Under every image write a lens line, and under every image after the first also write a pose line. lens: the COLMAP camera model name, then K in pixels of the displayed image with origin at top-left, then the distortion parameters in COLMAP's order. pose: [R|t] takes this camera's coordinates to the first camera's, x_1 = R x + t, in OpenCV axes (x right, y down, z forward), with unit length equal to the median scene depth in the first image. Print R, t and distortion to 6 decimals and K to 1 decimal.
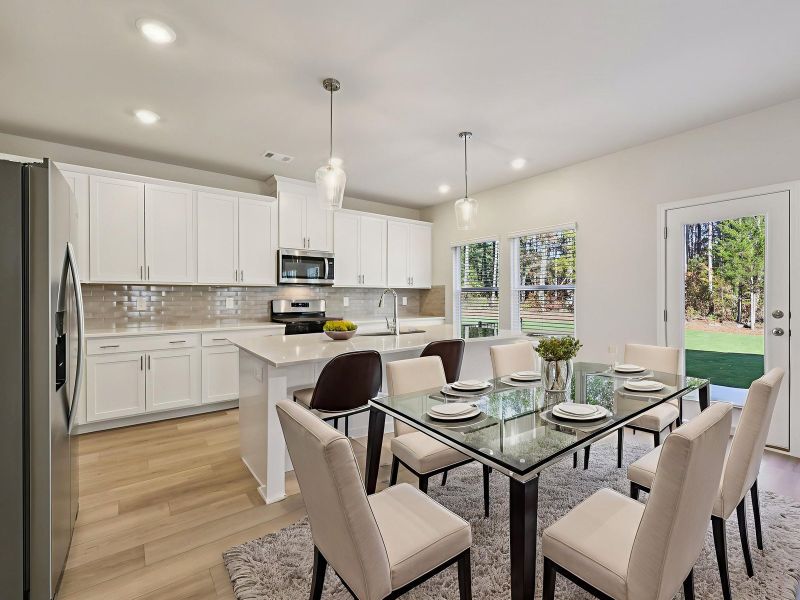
lens RADIAL K [[362.6, 0, 401.6], [0, 362.6, 298.8], [0, 0, 1]] dist [-0.004792, -0.000395]
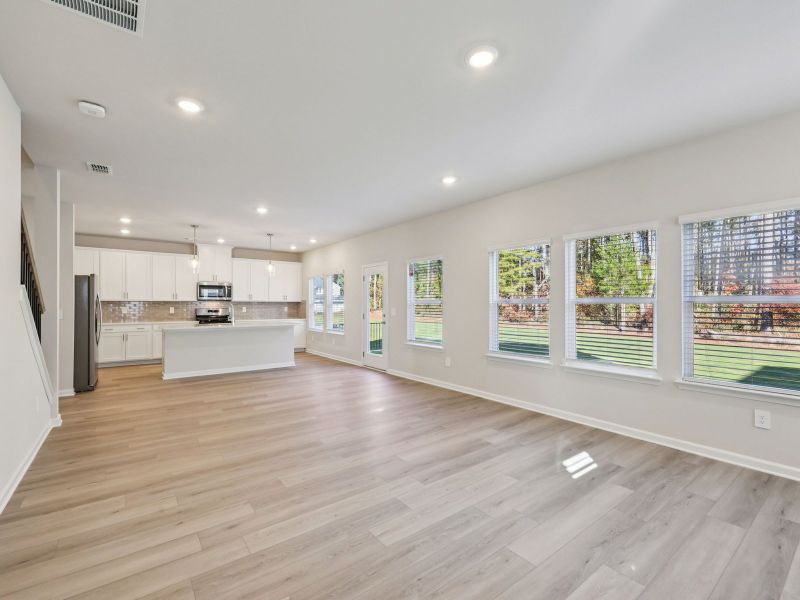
lens RADIAL K [[362.6, 0, 403.0], [0, 362.6, 300.5], [0, 0, 1]] dist [-0.004792, -0.000395]
pose [[0.999984, -0.000663, 0.005563, 0.697526], [0.000793, 0.999725, -0.023448, 0.006656], [-0.005546, 0.023452, 0.999710, -0.875531]]
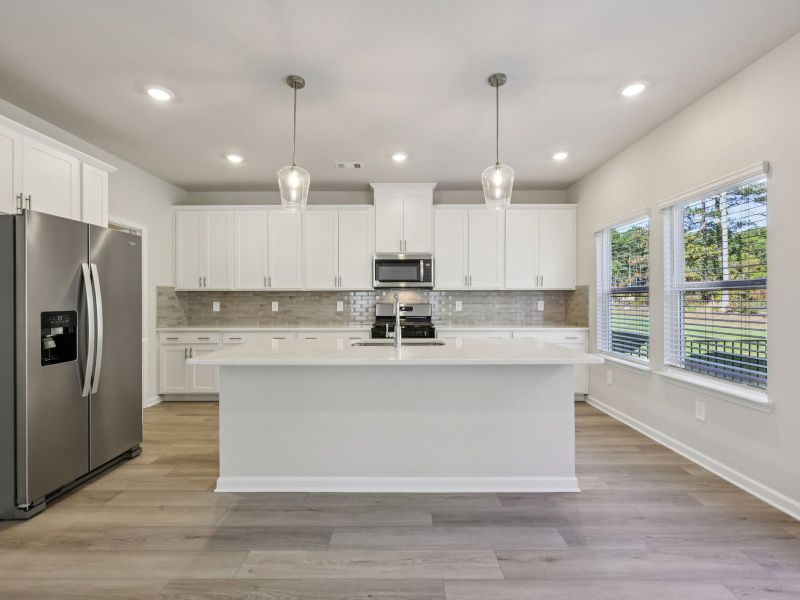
lens RADIAL K [[362.6, 0, 401.3], [0, 362.6, 301.5], [0, 0, 1]] dist [-0.004792, -0.000395]
pose [[0.792625, 0.000742, -0.609709, 0.330427], [-0.002542, 0.999995, -0.002087, -0.001295], [0.609704, 0.003204, 0.792623, 0.216604]]
